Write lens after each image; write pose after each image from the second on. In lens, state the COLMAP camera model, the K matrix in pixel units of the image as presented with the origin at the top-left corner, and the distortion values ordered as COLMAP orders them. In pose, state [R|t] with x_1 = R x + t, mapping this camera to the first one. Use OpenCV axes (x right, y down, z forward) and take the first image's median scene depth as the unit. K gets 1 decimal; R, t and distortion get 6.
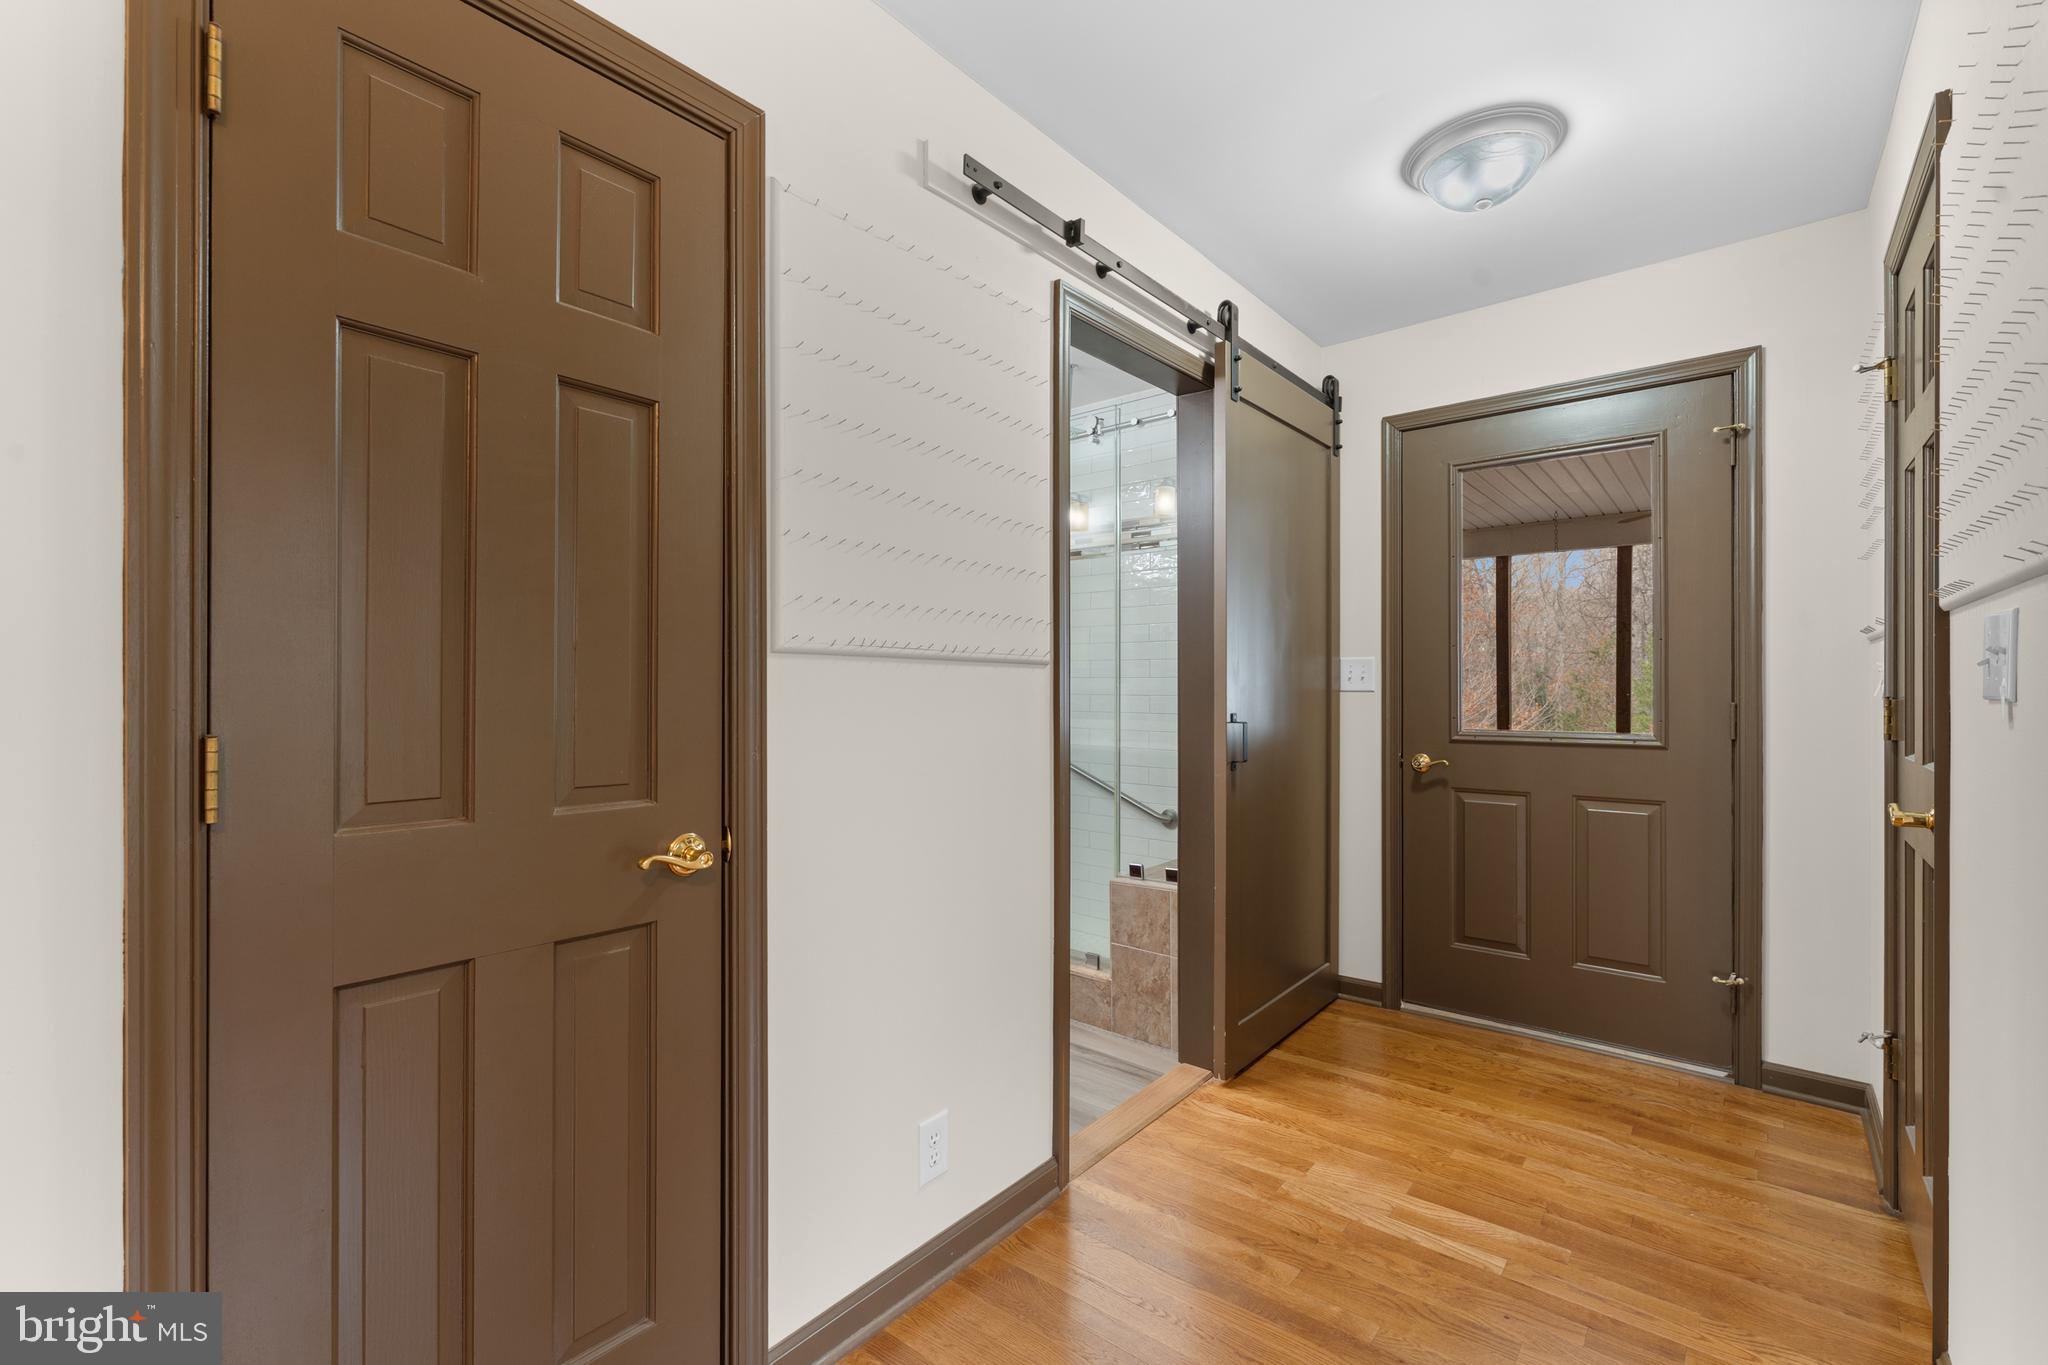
lens RADIAL K [[872.6, 0, 1028.3], [0, 872.6, 681.2], [0, 0, 1]] dist [0.003672, 0.000139]
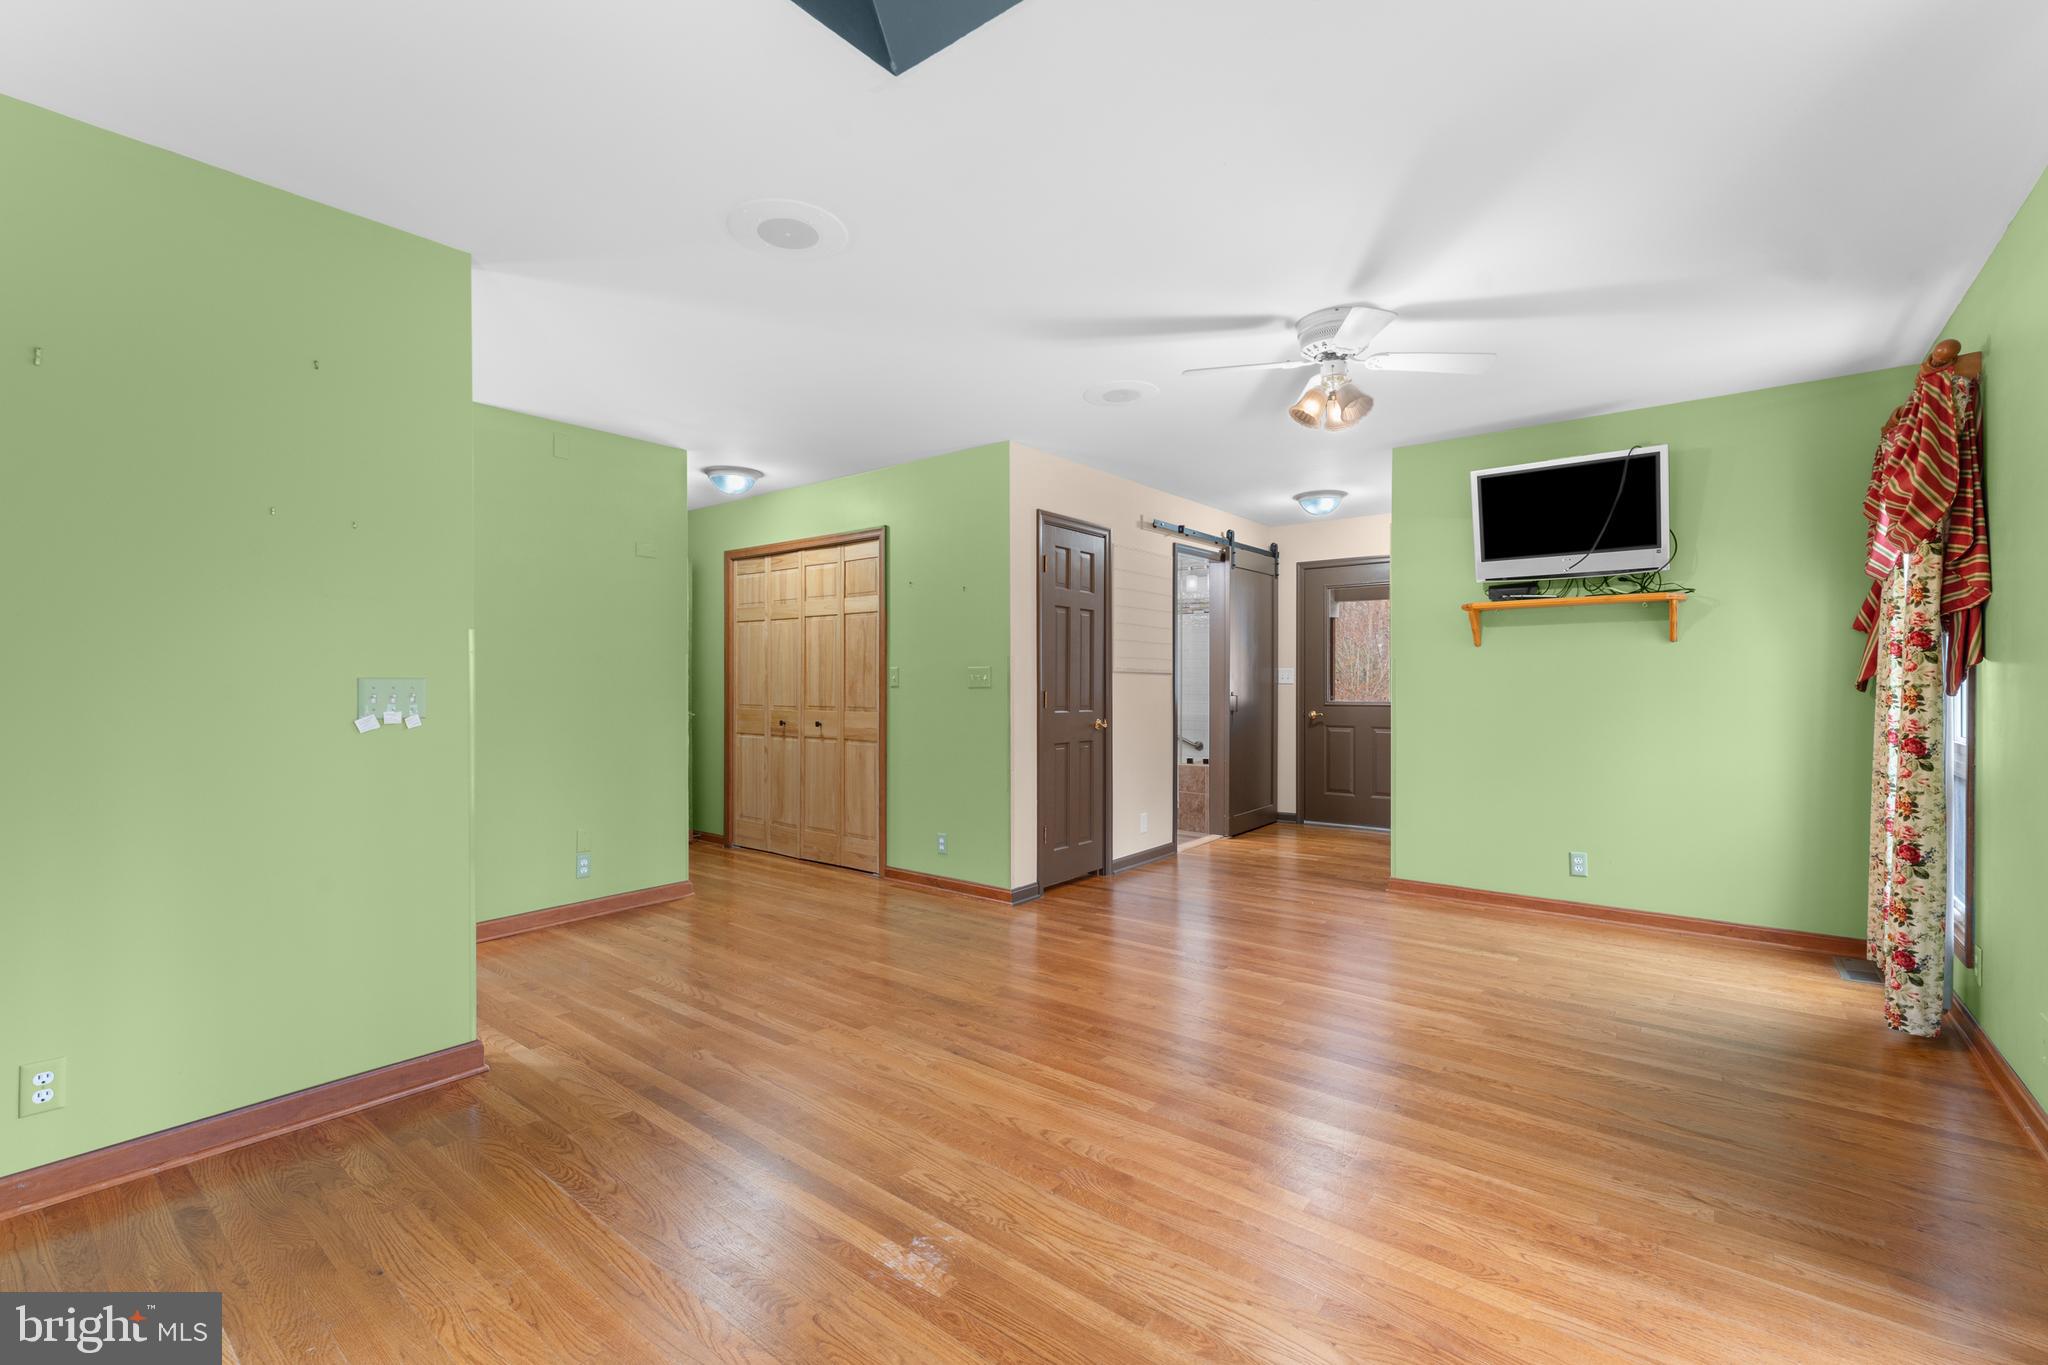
lens RADIAL K [[872.6, 0, 1003.0], [0, 872.6, 687.6], [0, 0, 1]] dist [0.003672, 0.000139]
pose [[0.999998, -0.002180, 0.000269, -0.410878], [0.002178, 0.999972, 0.007110, 0.003160], [-0.000284, -0.007109, 0.999975, -1.458753]]
